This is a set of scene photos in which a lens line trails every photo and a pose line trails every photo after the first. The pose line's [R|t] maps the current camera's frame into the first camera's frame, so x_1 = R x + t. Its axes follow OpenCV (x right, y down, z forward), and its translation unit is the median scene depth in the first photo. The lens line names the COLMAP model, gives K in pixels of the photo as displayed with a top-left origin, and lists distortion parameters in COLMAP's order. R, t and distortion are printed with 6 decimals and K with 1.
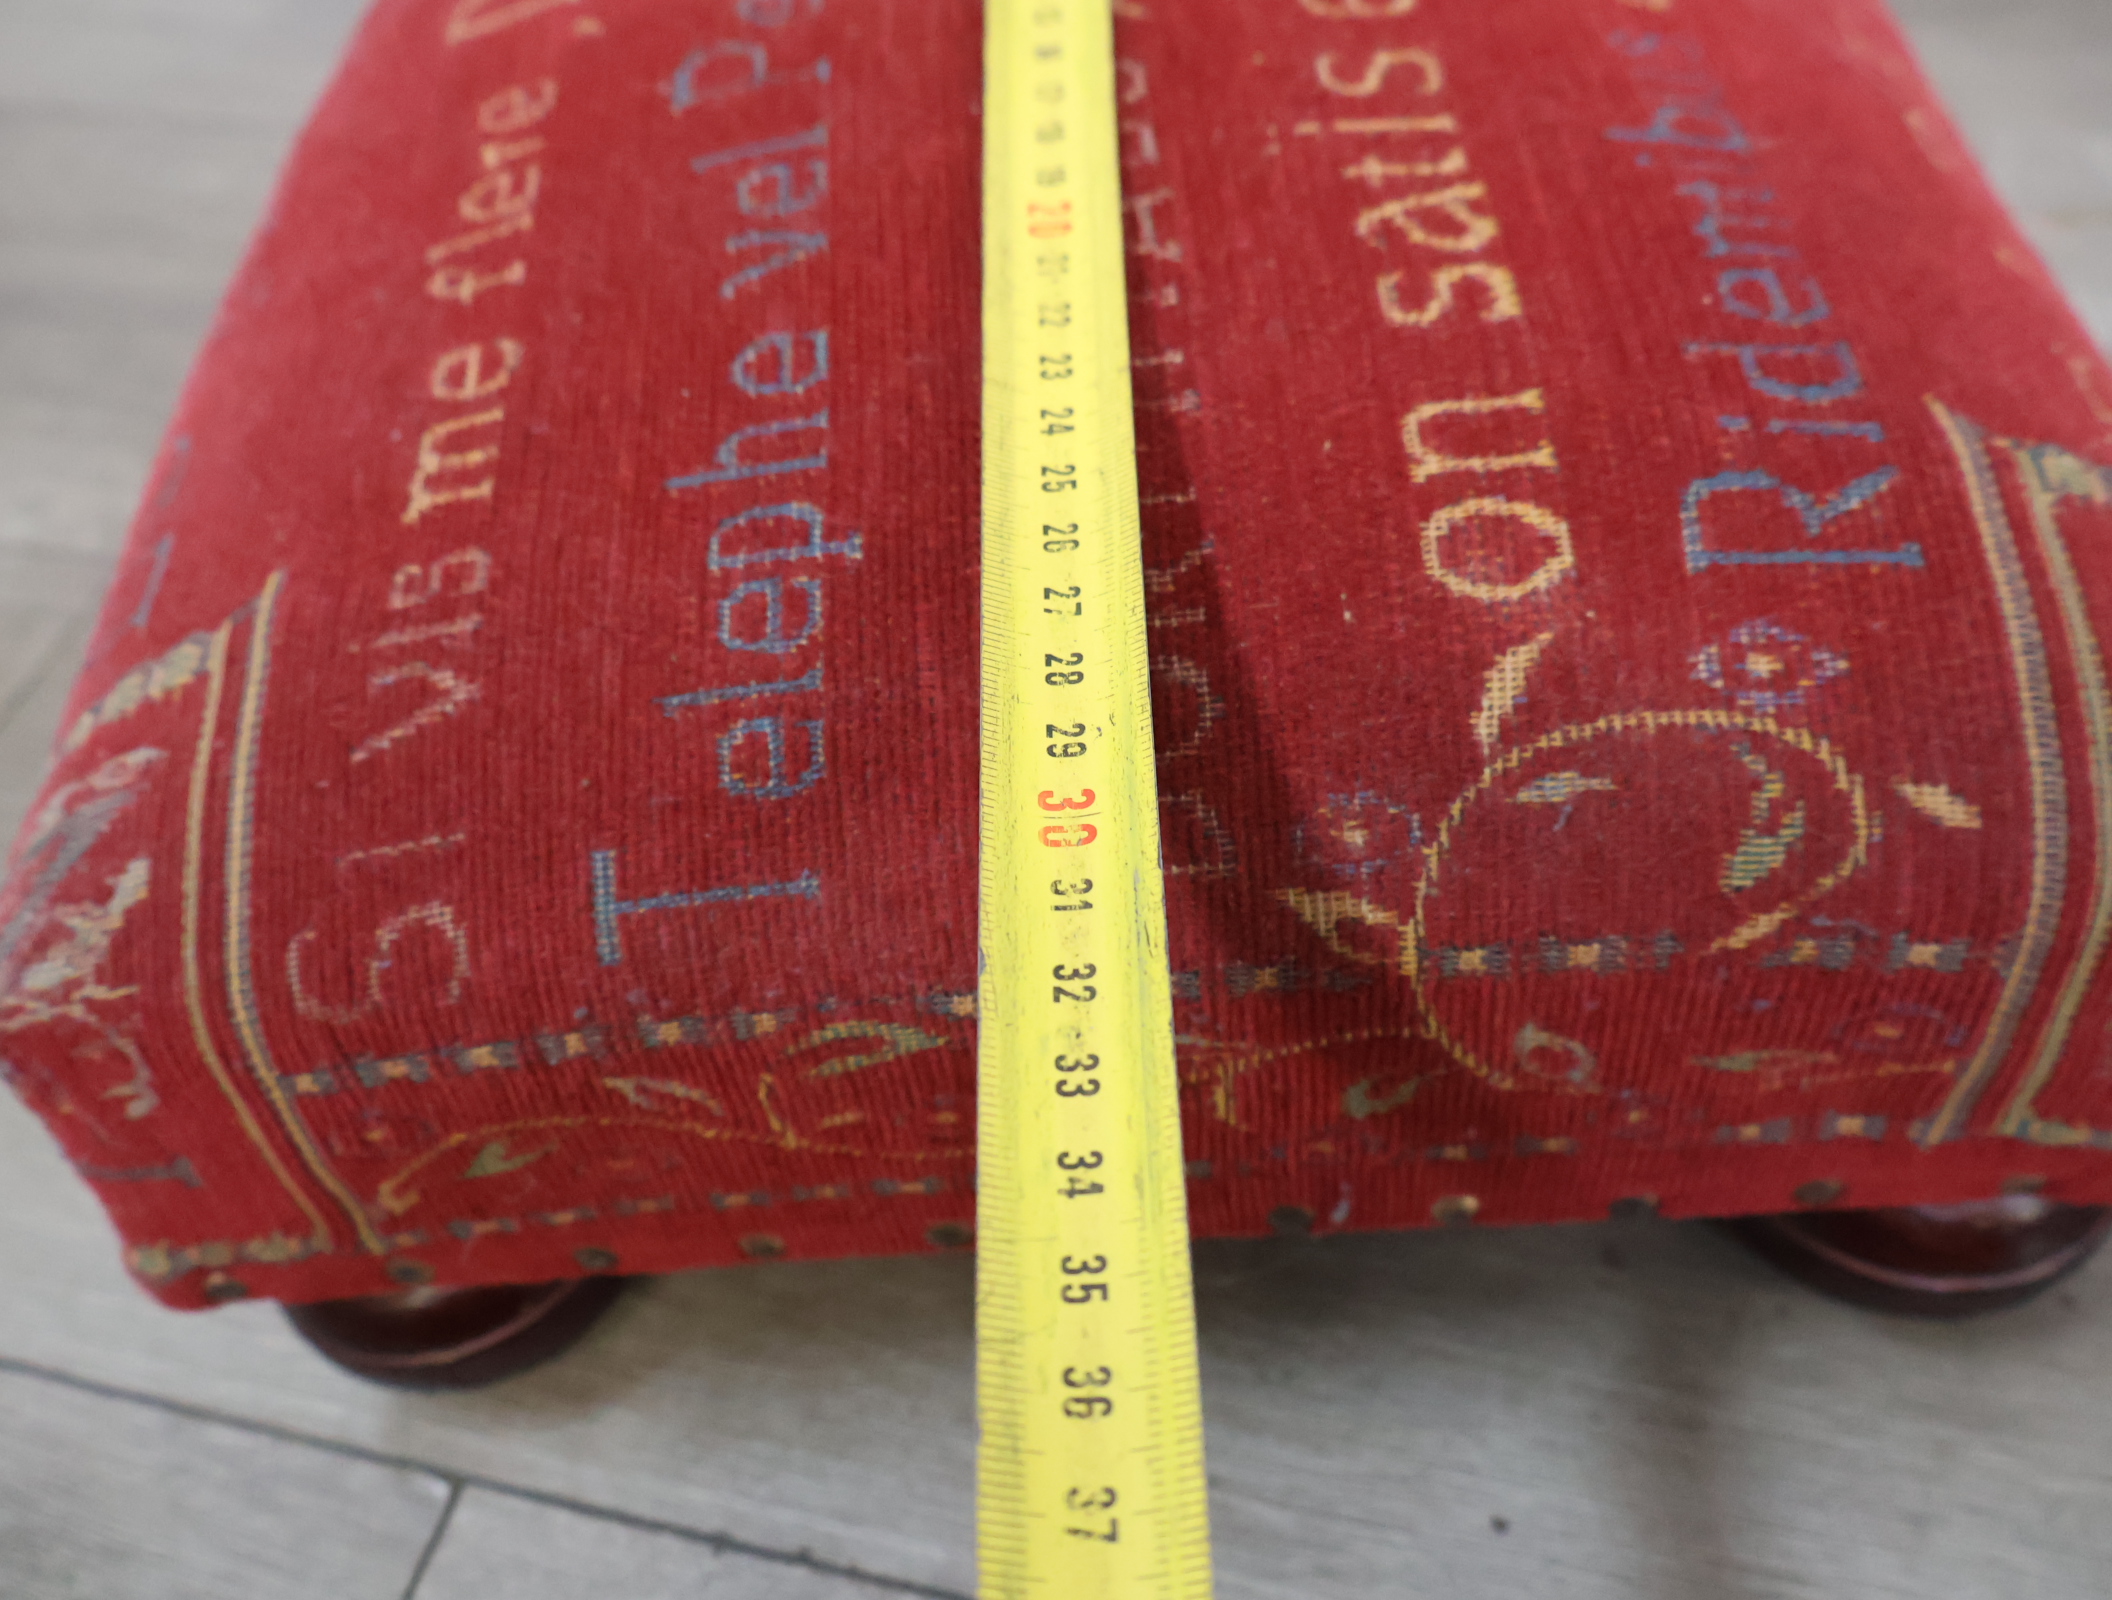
lens RADIAL K [[2031.8, 0, 1060.1], [0, 2031.8, 761.2], [0, 0, 1]] dist [0.006410, 0.000000]
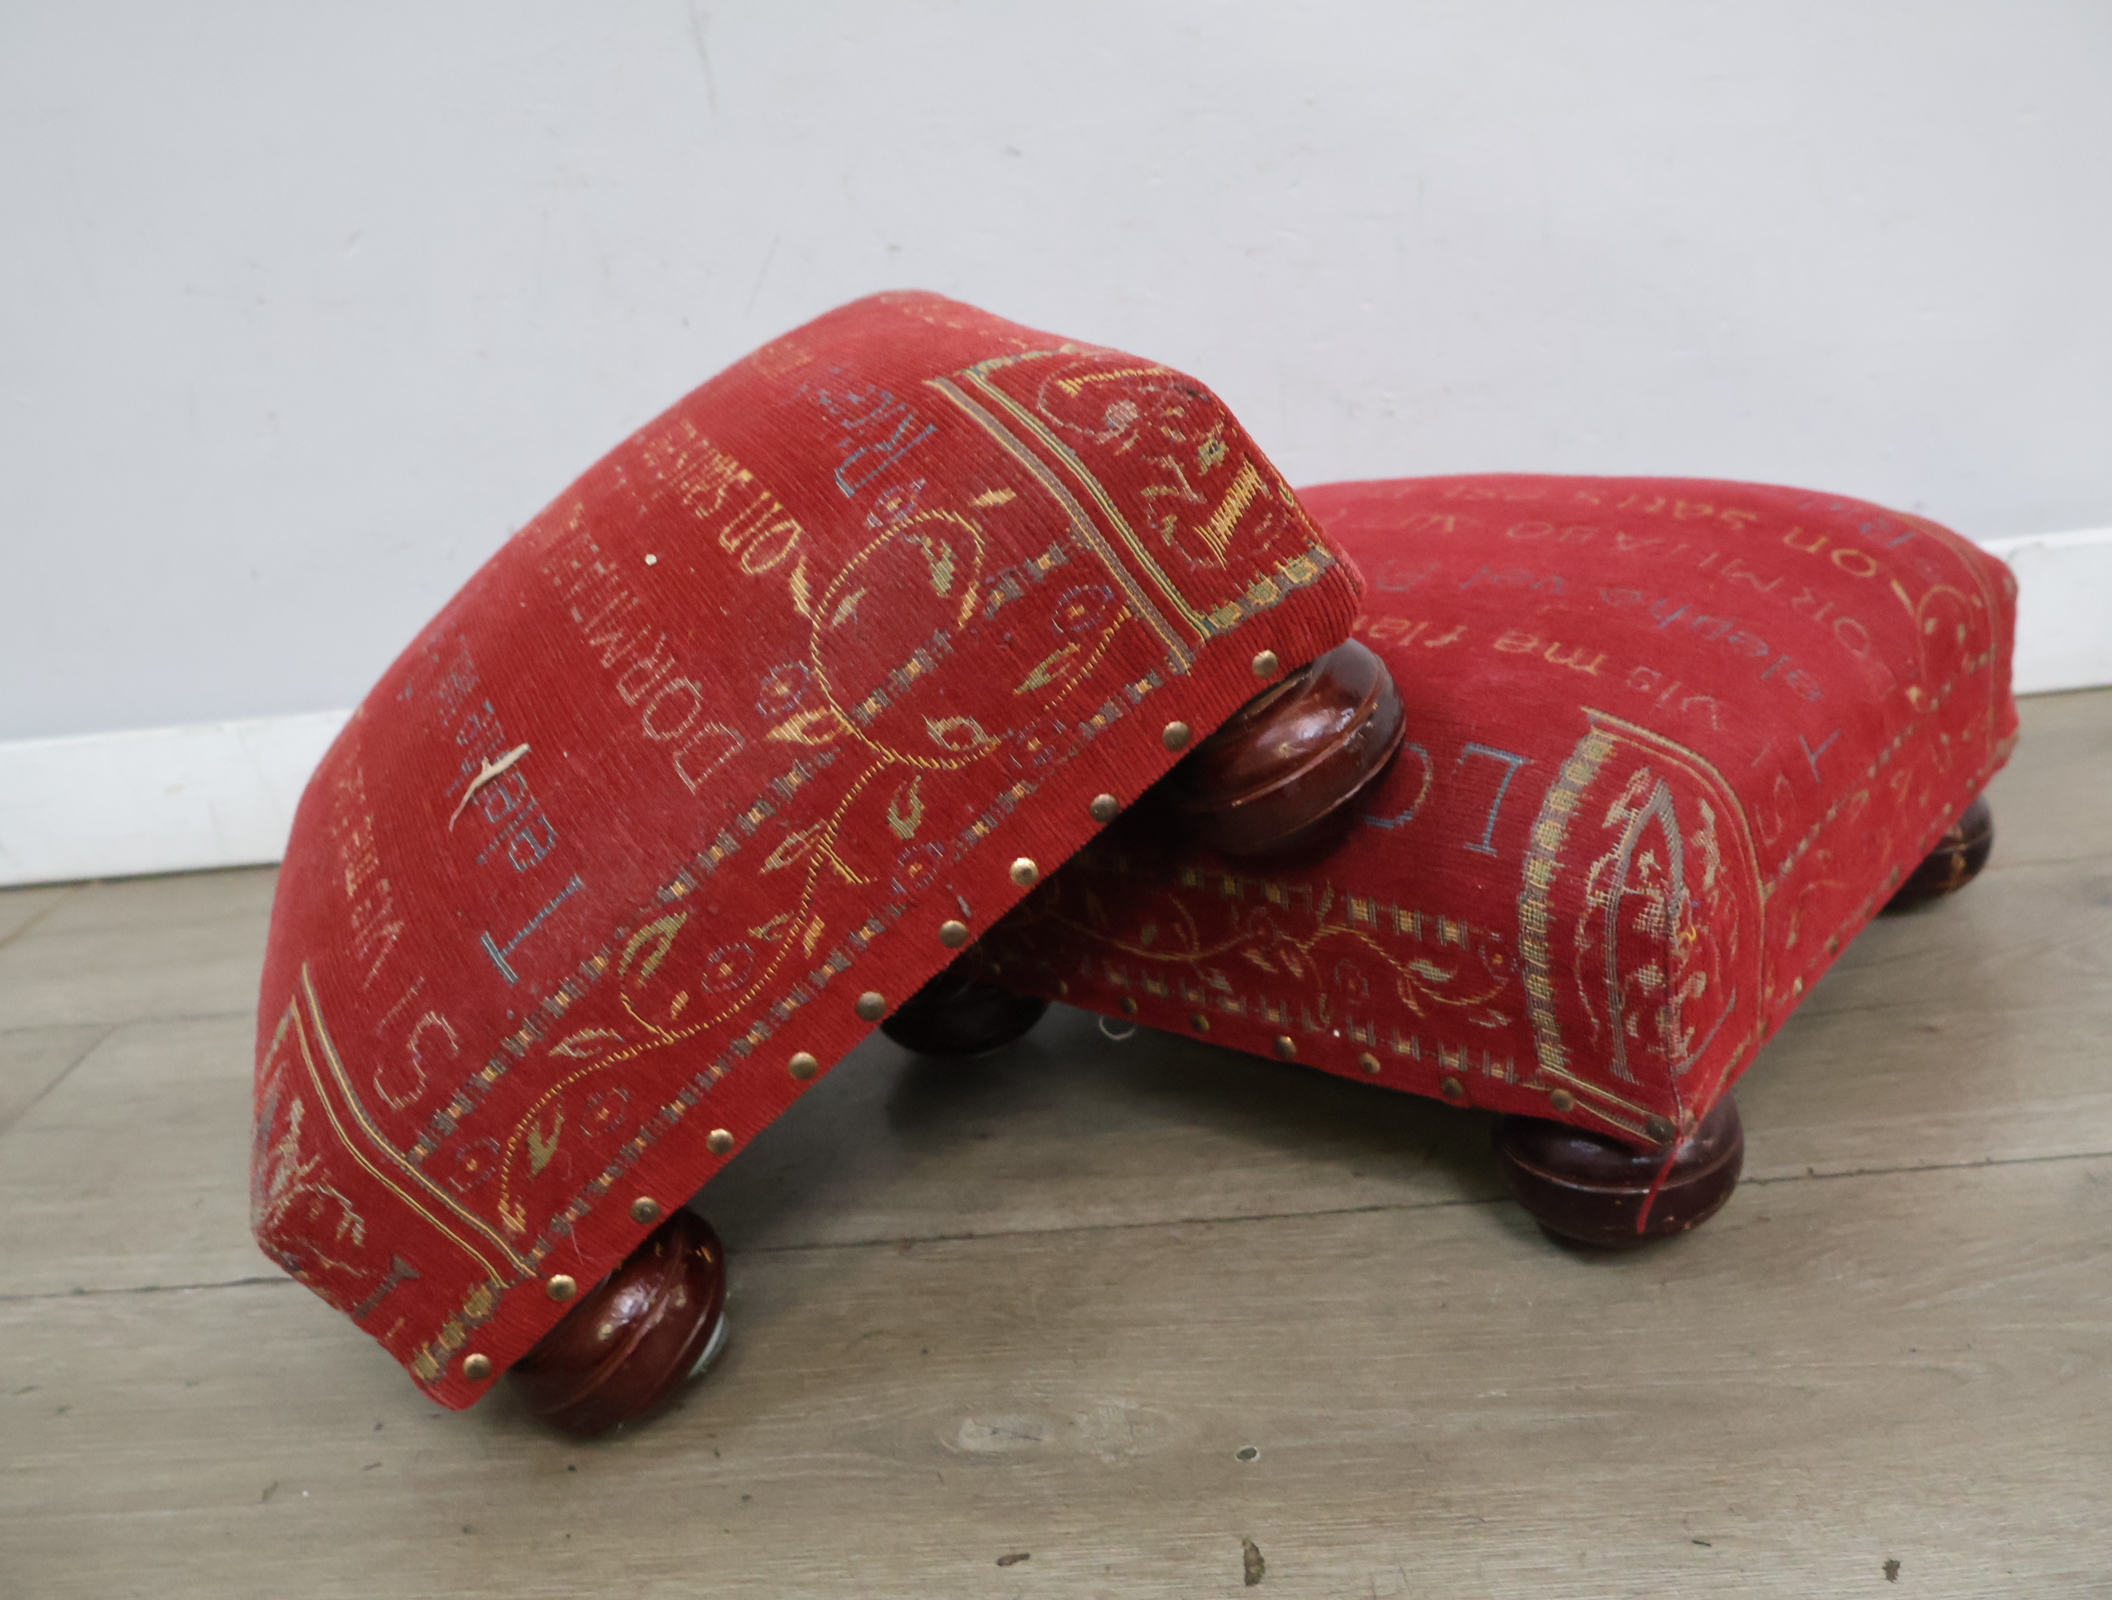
lens RADIAL K [[2031.8, 0, 1046.2], [0, 2031.8, 797.4], [0, 0, 1]] dist [0.006410, 0.000000]
pose [[0.811968, -0.583041, 0.027778, 0.228633], [0.543557, 0.737923, -0.400019, 1.003272], [0.212729, 0.339902, 0.916086, -0.687566]]
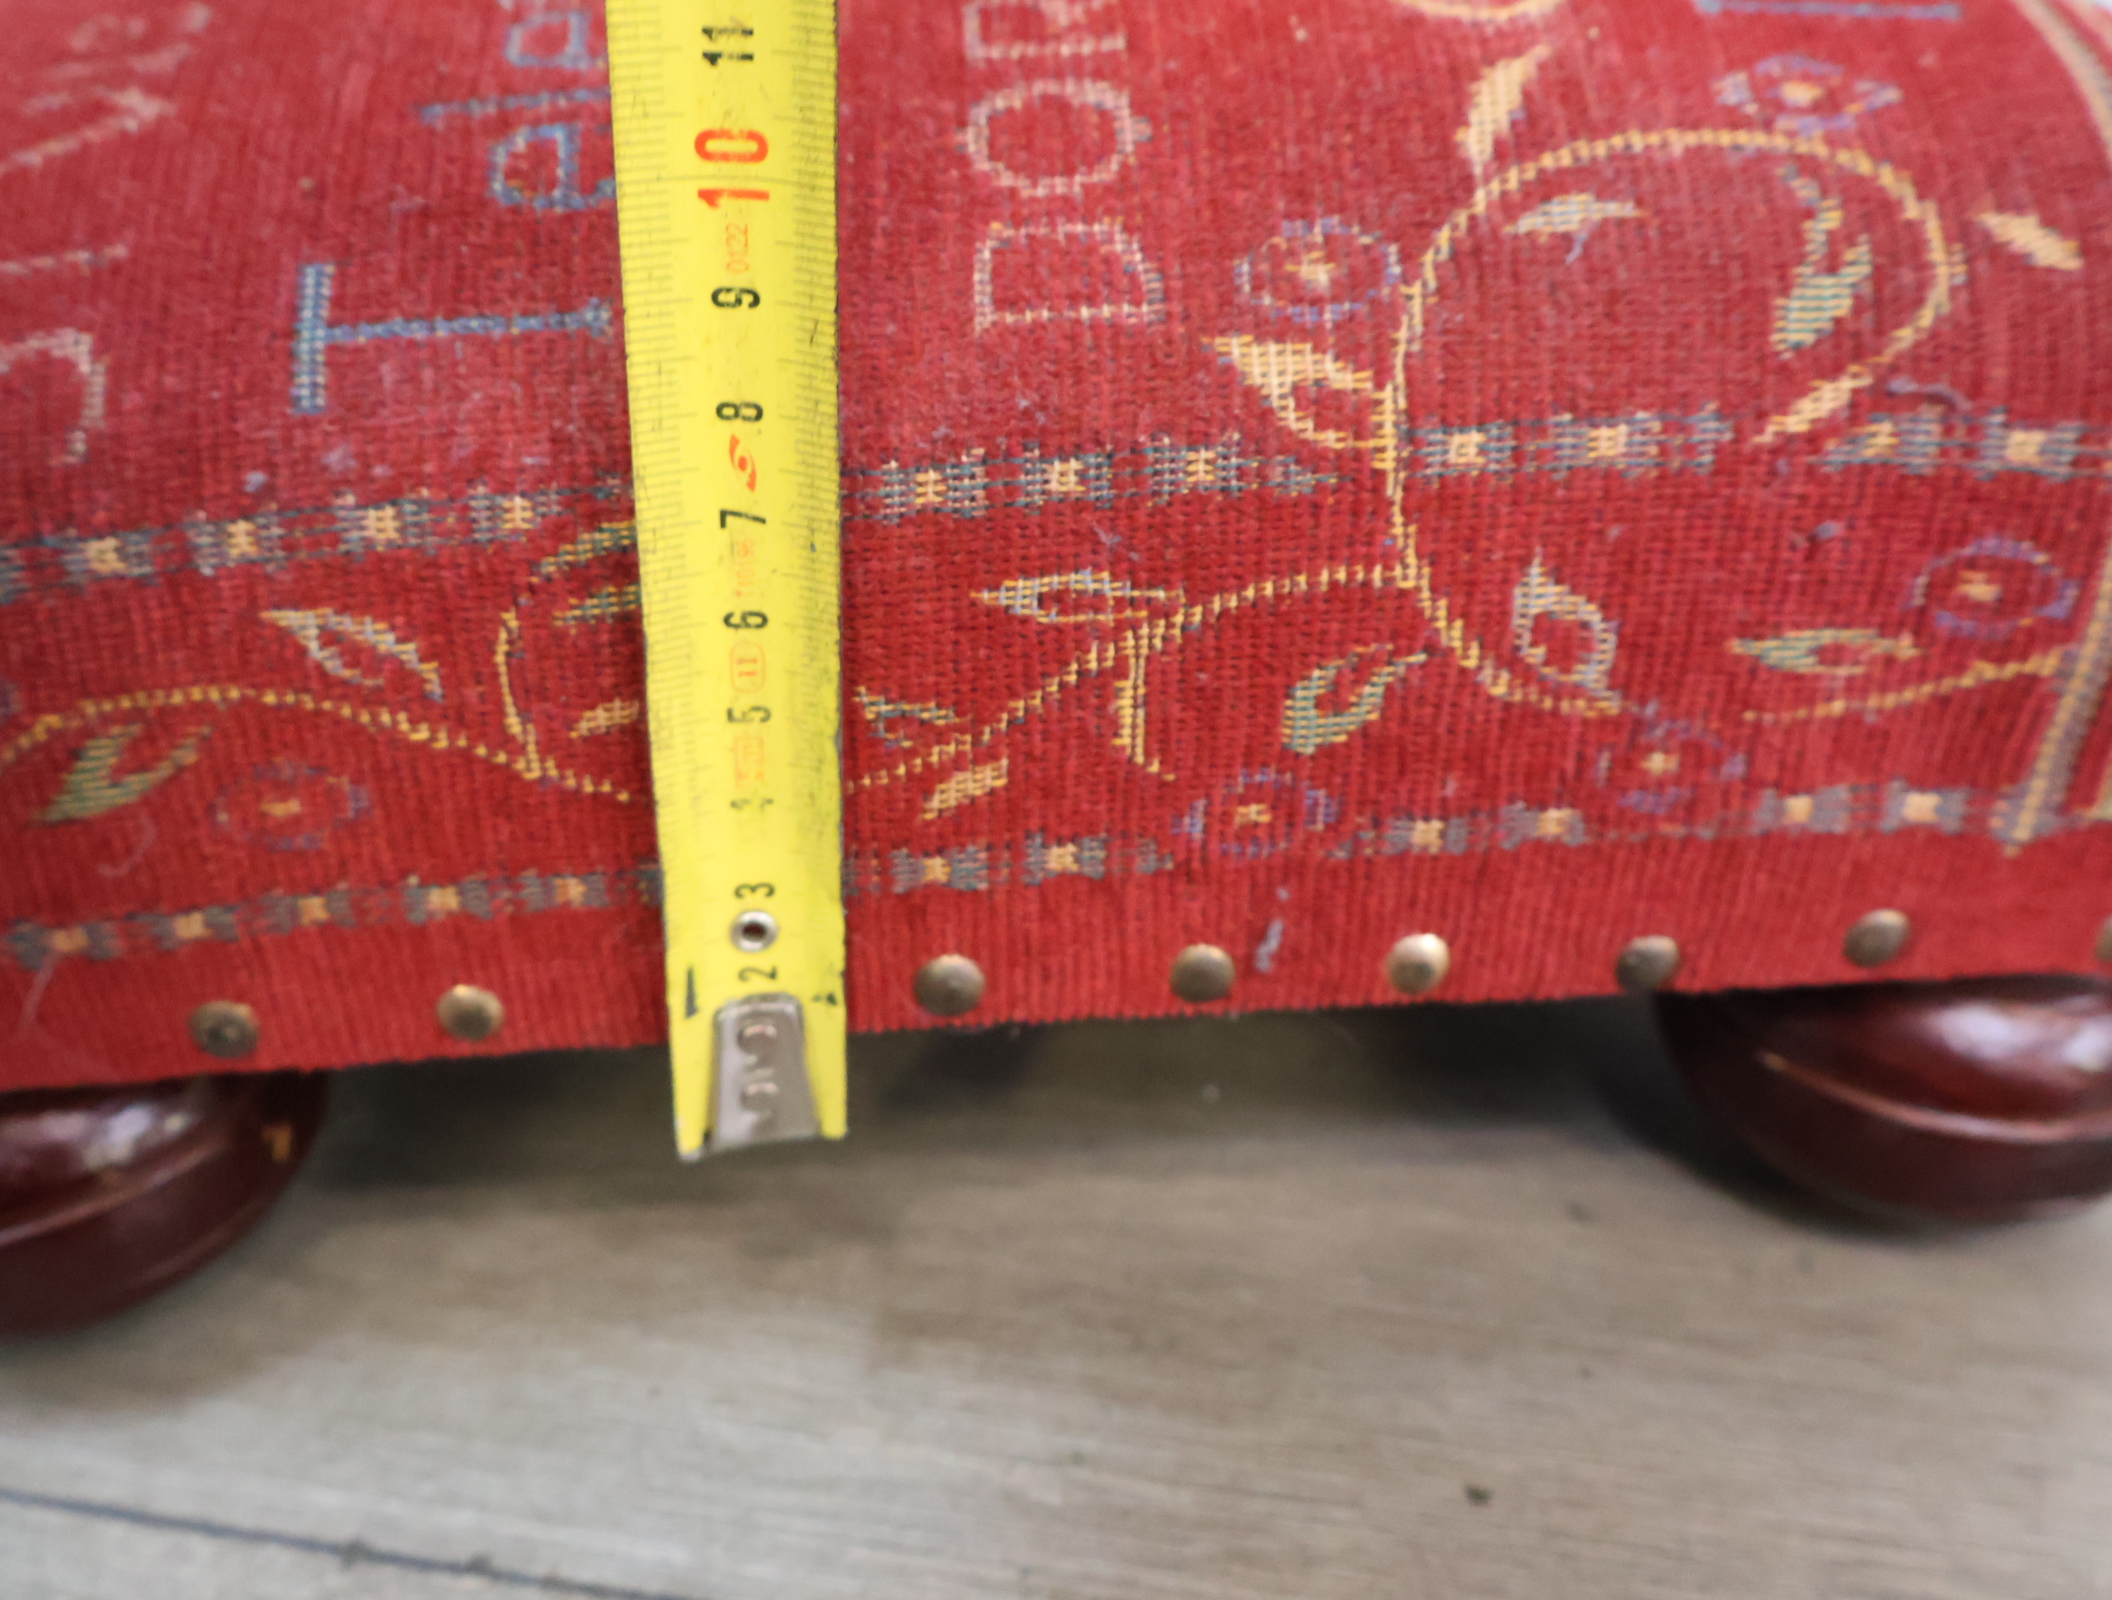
lens RADIAL K [[2031.8, 0, 1045.2], [0, 2031.8, 771.7], [0, 0, 1]] dist [0.006410, 0.000000]
pose [[0.992640, 0.049451, 0.110546, -0.034047], [-0.011920, 0.948295, -0.317166, 0.451308], [-0.120515, 0.313514, 0.941905, 0.325672]]
